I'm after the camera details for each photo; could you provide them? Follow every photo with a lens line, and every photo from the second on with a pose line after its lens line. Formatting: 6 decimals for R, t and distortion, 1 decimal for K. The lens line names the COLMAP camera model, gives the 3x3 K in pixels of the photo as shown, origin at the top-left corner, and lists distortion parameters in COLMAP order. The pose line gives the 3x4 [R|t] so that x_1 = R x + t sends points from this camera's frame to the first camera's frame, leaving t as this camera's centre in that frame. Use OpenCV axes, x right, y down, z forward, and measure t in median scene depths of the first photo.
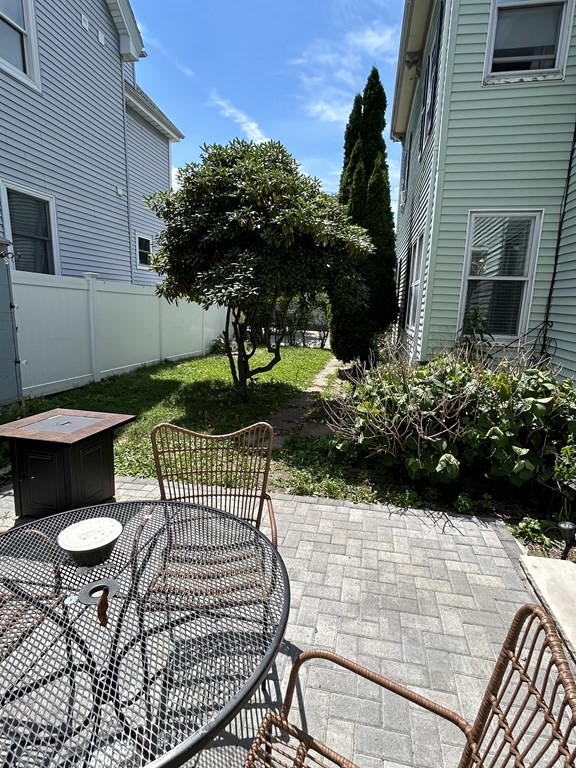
lens RADIAL K [[404.0, 0, 288.0], [0, 404.0, 384.0], [0, 0, 1]] dist [0.001617, -0.000413]
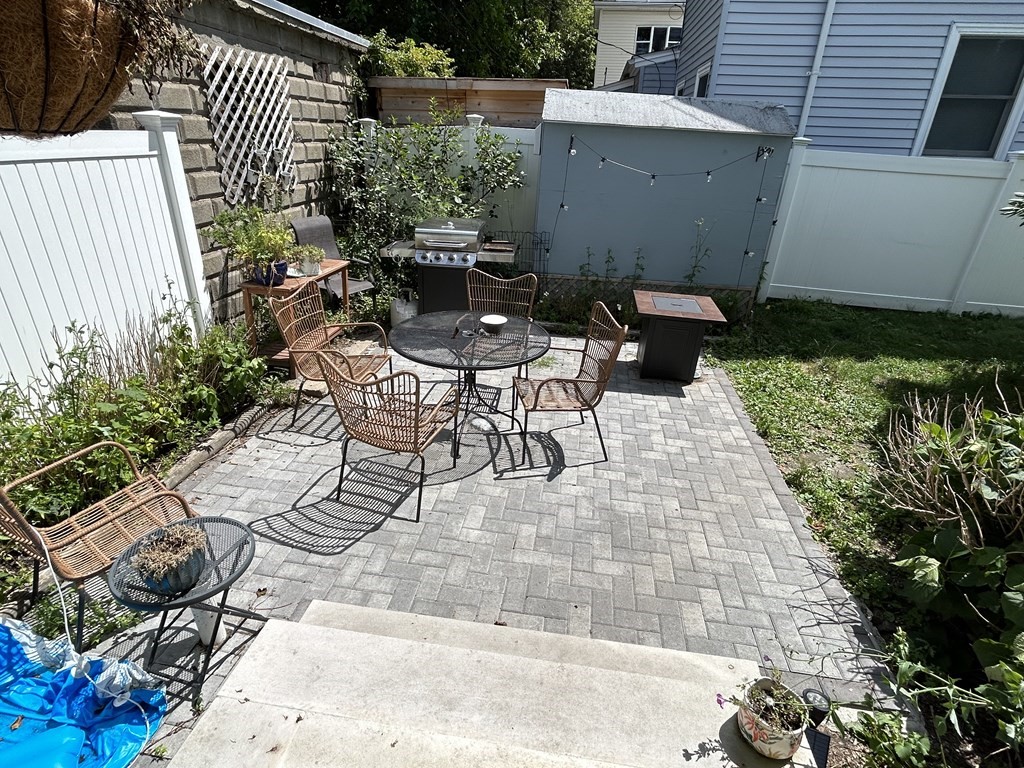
lens RADIAL K [[538.6, 0, 512.0], [0, 538.6, 384.0], [0, 0, 1]] dist [0.001617, -0.000413]
pose [[0.041792, 0.399378, -0.915833, 0.881360], [-0.225842, 0.896686, 0.380722, -0.170024], [0.973267, 0.190922, 0.127671, 0.307873]]
